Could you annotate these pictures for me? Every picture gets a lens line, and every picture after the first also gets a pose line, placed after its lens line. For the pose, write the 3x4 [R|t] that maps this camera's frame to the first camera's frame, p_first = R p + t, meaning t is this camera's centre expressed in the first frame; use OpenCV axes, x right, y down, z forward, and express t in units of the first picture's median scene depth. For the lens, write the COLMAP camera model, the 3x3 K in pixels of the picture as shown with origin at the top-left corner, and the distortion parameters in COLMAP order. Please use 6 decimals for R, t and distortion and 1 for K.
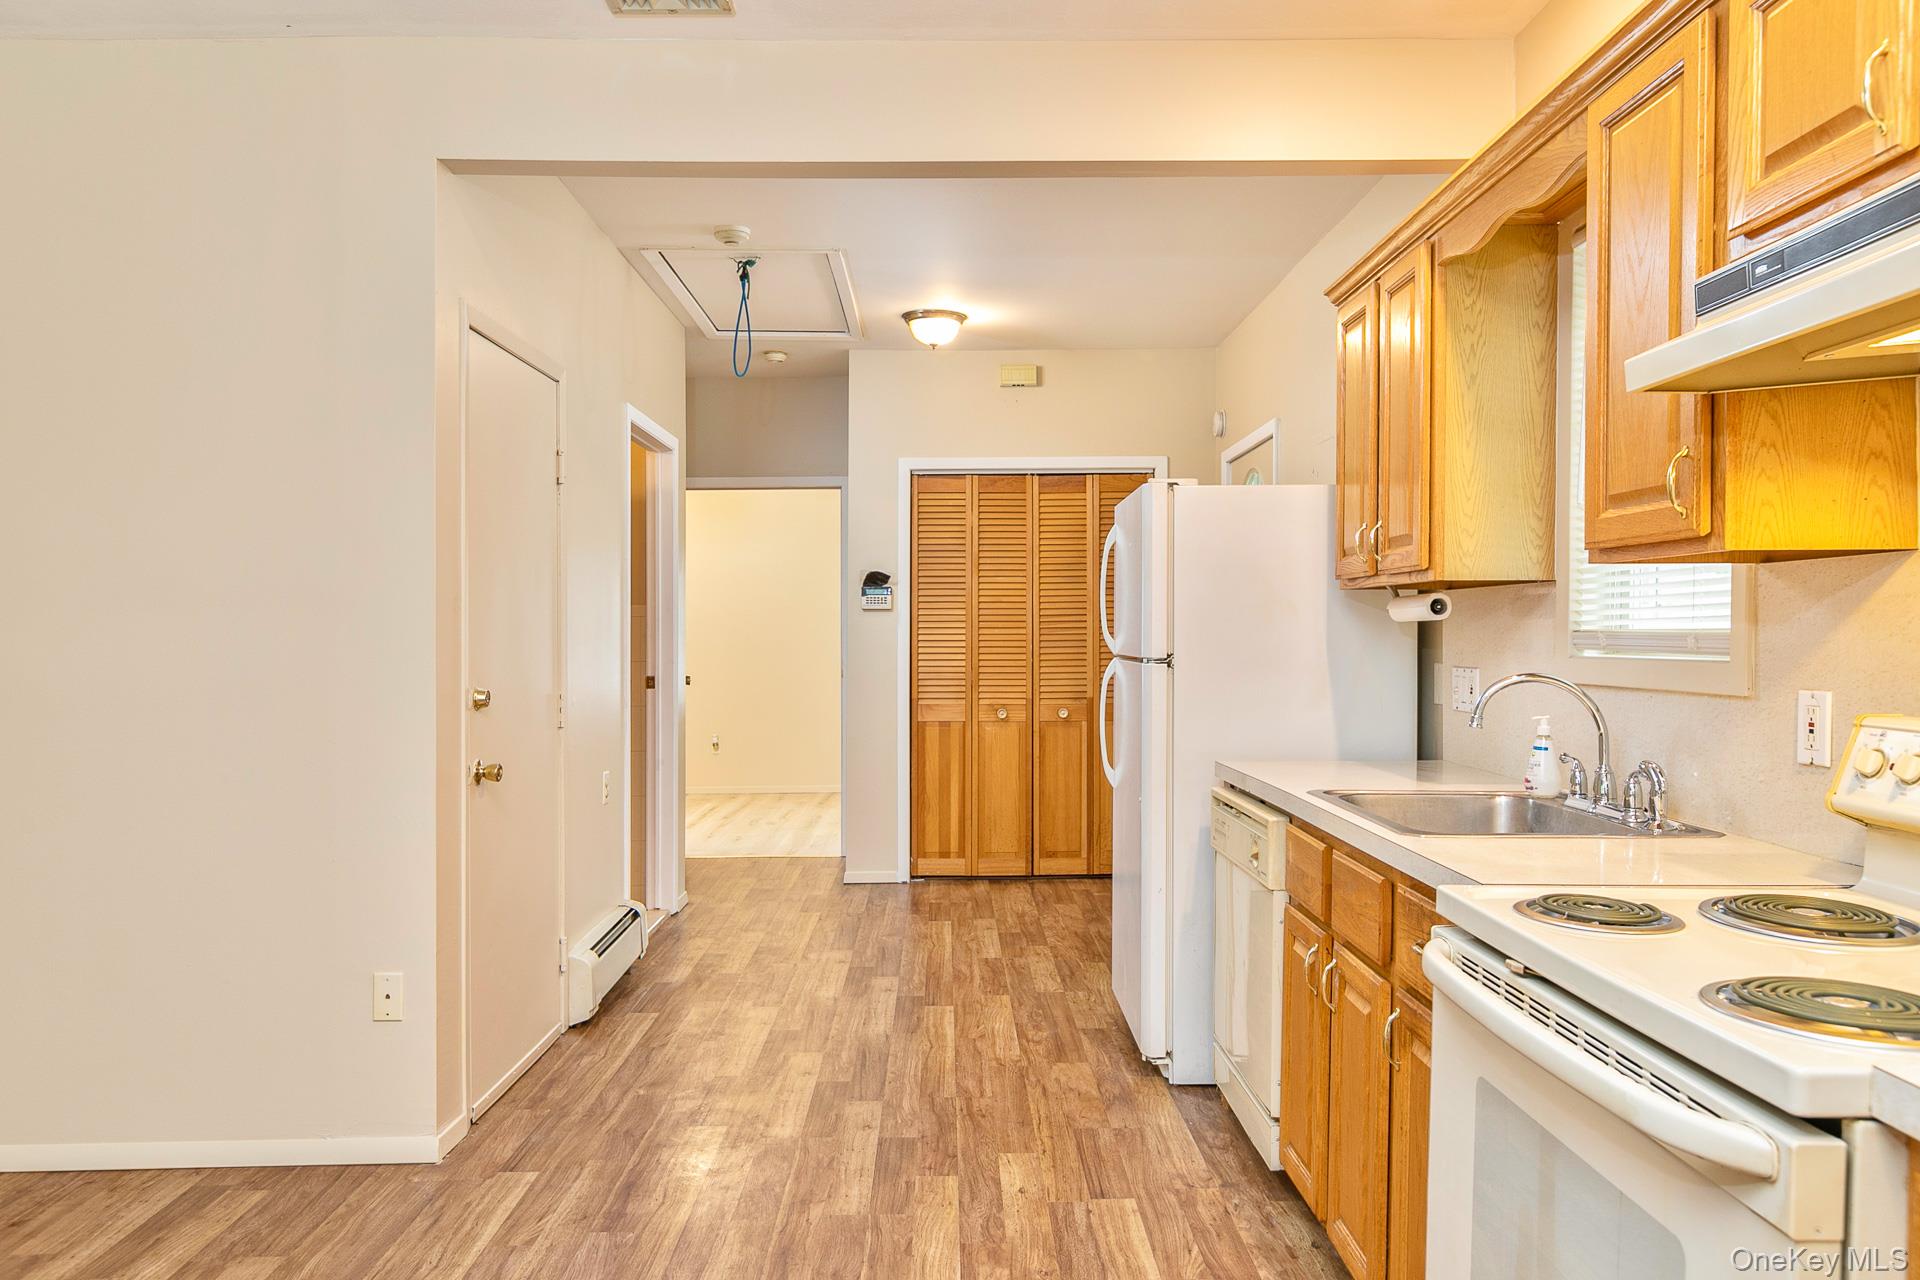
lens RADIAL K [[1330.5, 0, 973.4], [0, 1330.5, 646.9], [0, 0, 1]] dist [-0.007765, -0.000837]
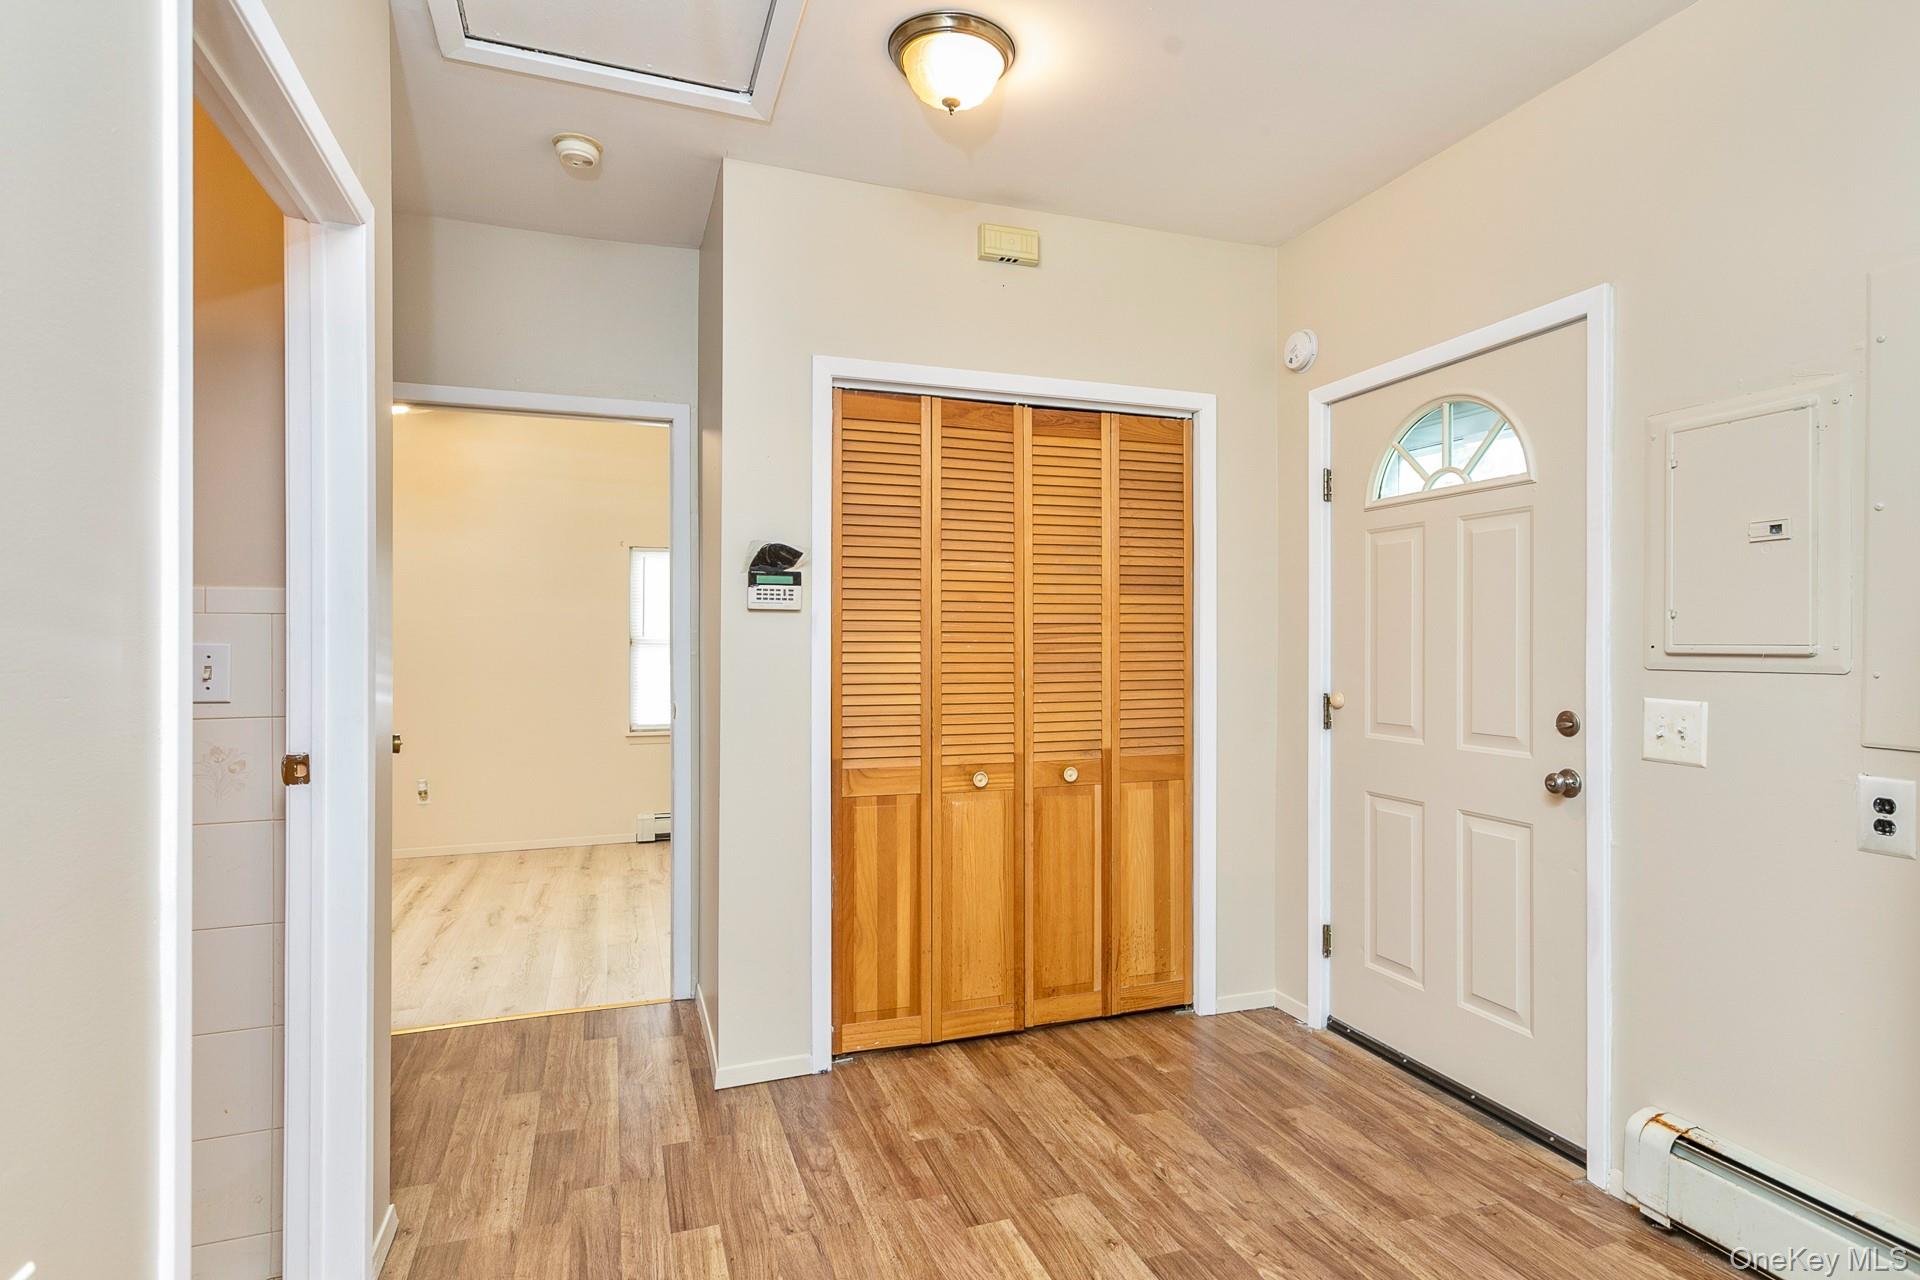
lens RADIAL K [[951.0, 0, 1023.8], [0, 951.0, 650.8], [0, 0, 1]] dist [-0.029719, -0.000499]
pose [[0.928876, 0.003749, 0.370371, -0.125566], [0.001215, 0.999913, -0.013167, -0.004489], [-0.370388, 0.012681, 0.928790, 0.573664]]
